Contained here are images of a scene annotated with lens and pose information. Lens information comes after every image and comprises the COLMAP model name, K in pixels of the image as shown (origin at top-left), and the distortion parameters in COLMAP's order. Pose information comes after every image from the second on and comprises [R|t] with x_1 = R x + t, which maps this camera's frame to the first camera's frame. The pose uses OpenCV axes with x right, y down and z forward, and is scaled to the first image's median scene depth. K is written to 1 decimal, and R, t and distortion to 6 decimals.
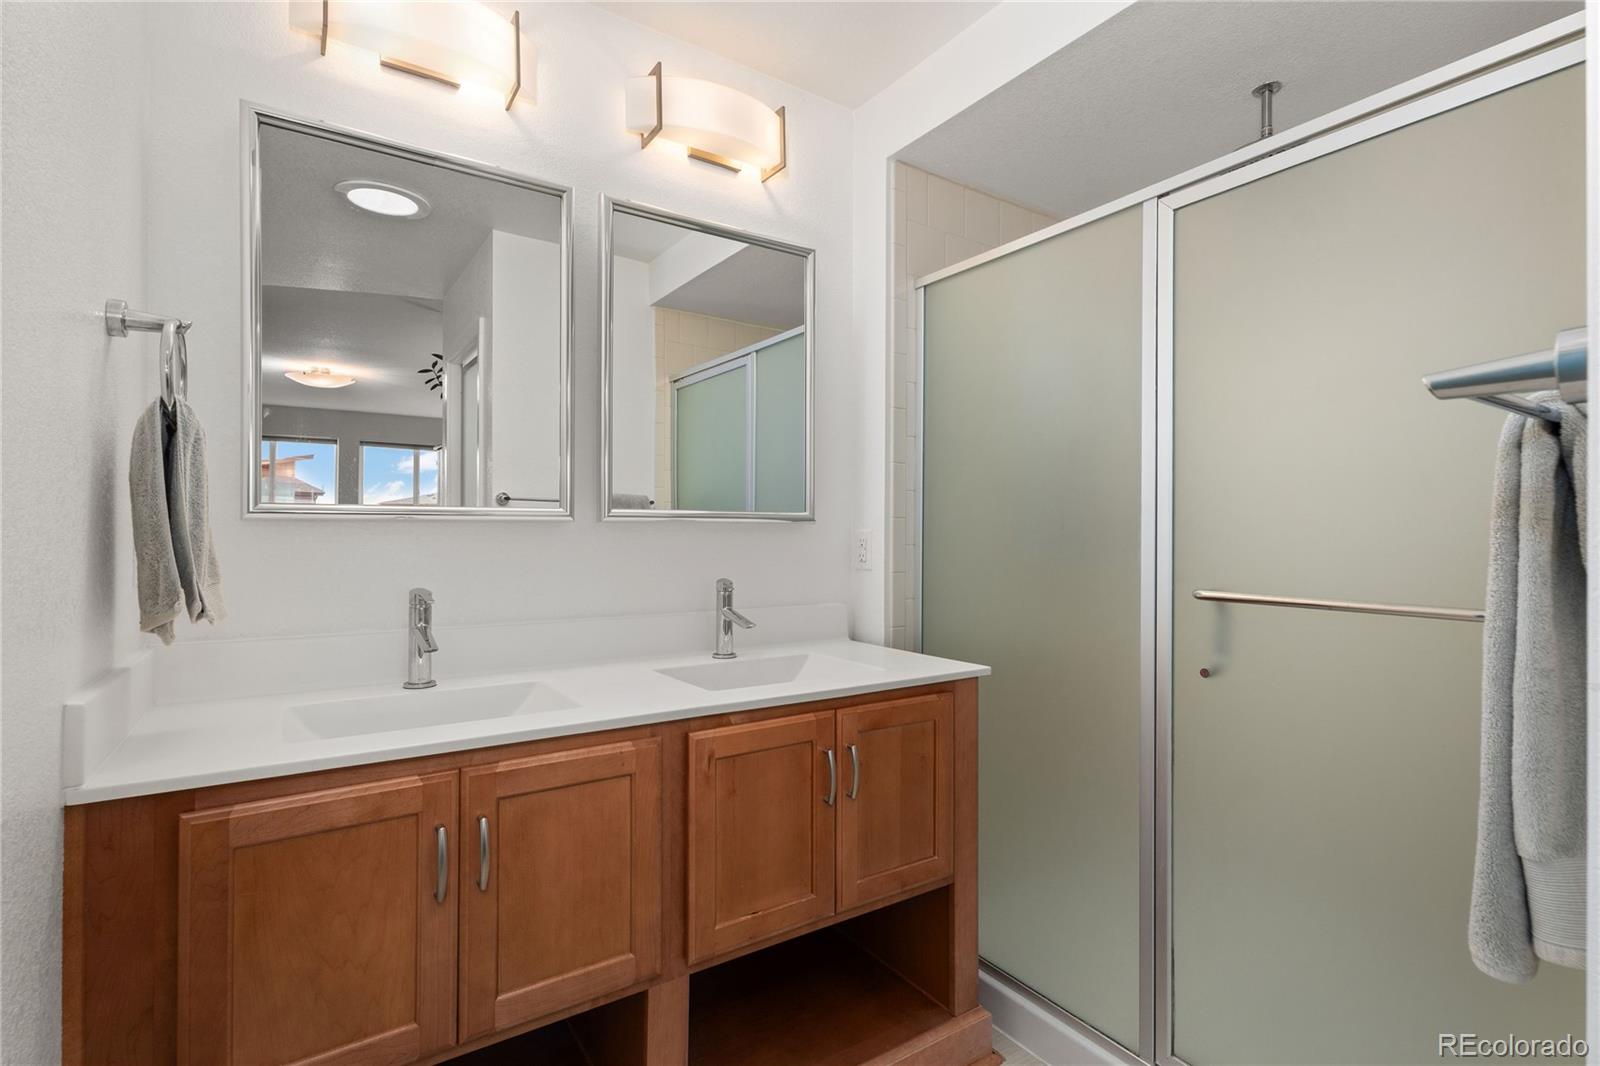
lens RADIAL K [[762.2, 0, 799.7], [0, 762.2, 529.6], [0, 0, 1]] dist [0.009377, 0.001762]
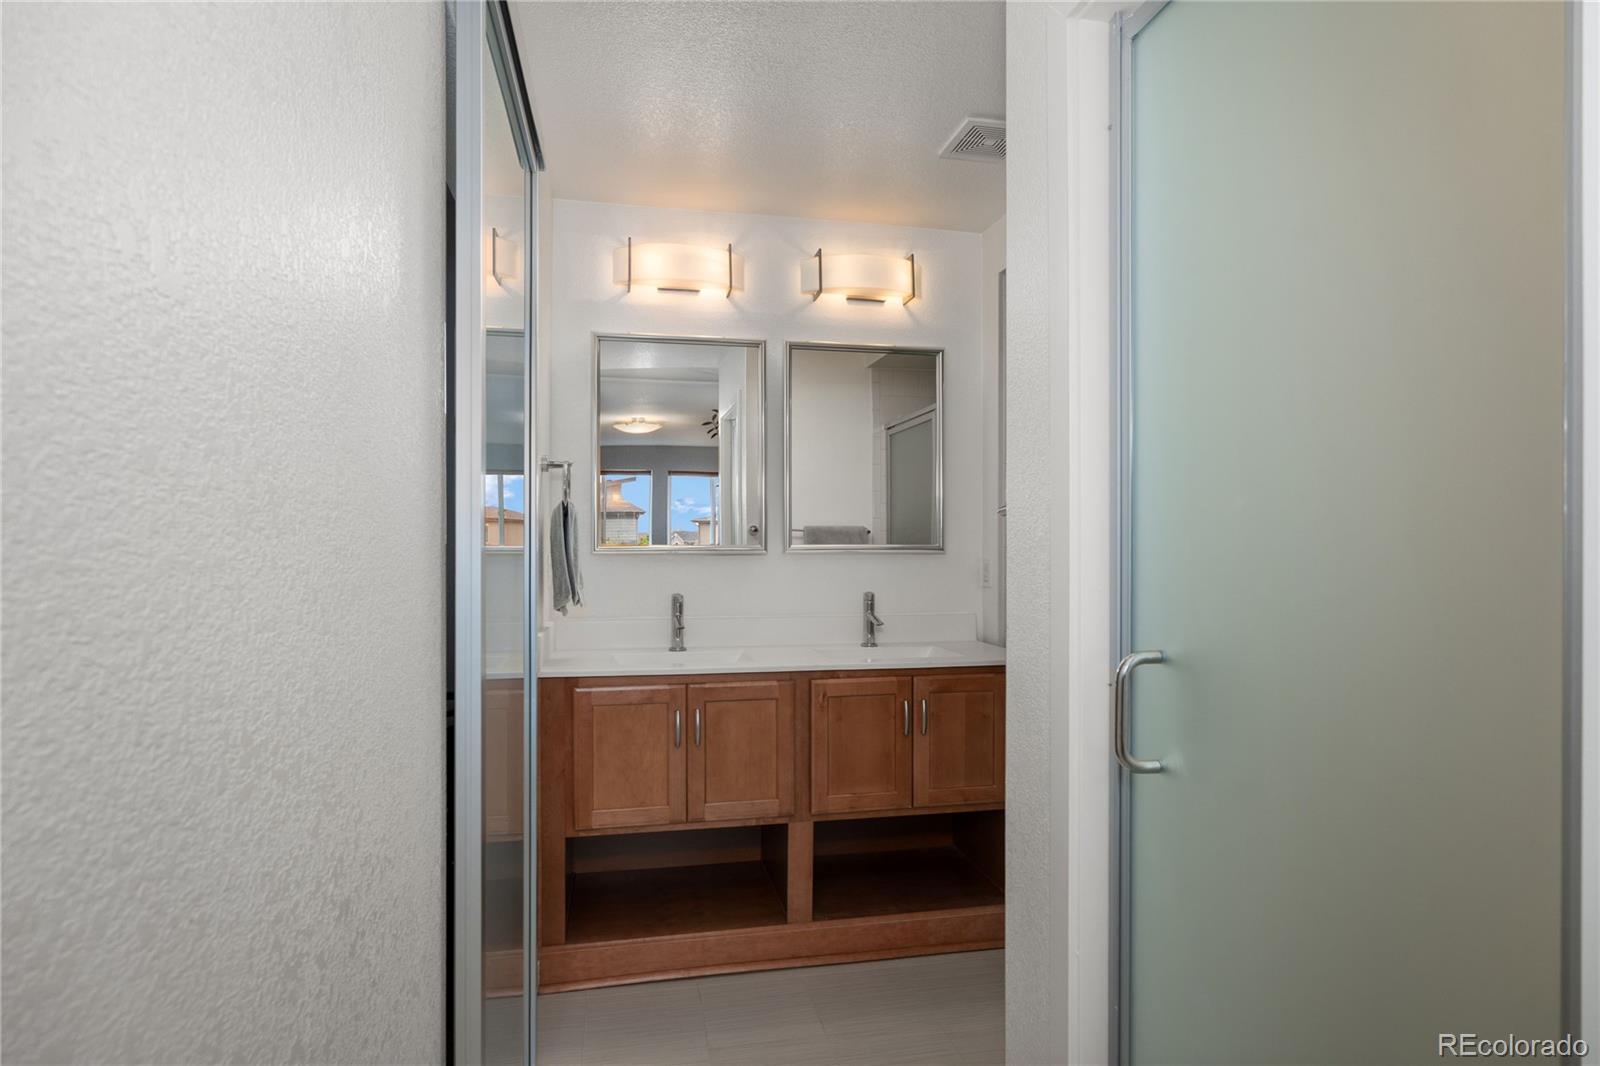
lens RADIAL K [[868.9, 0, 799.0], [0, 868.9, 543.5], [0, 0, 1]] dist [0.001182, 0.000175]
pose [[0.928131, -0.006048, -0.372205, 0.539098], [0.005855, 0.999982, -0.001650, -0.034501], [0.372208, -0.000648, 0.928149, -0.793263]]
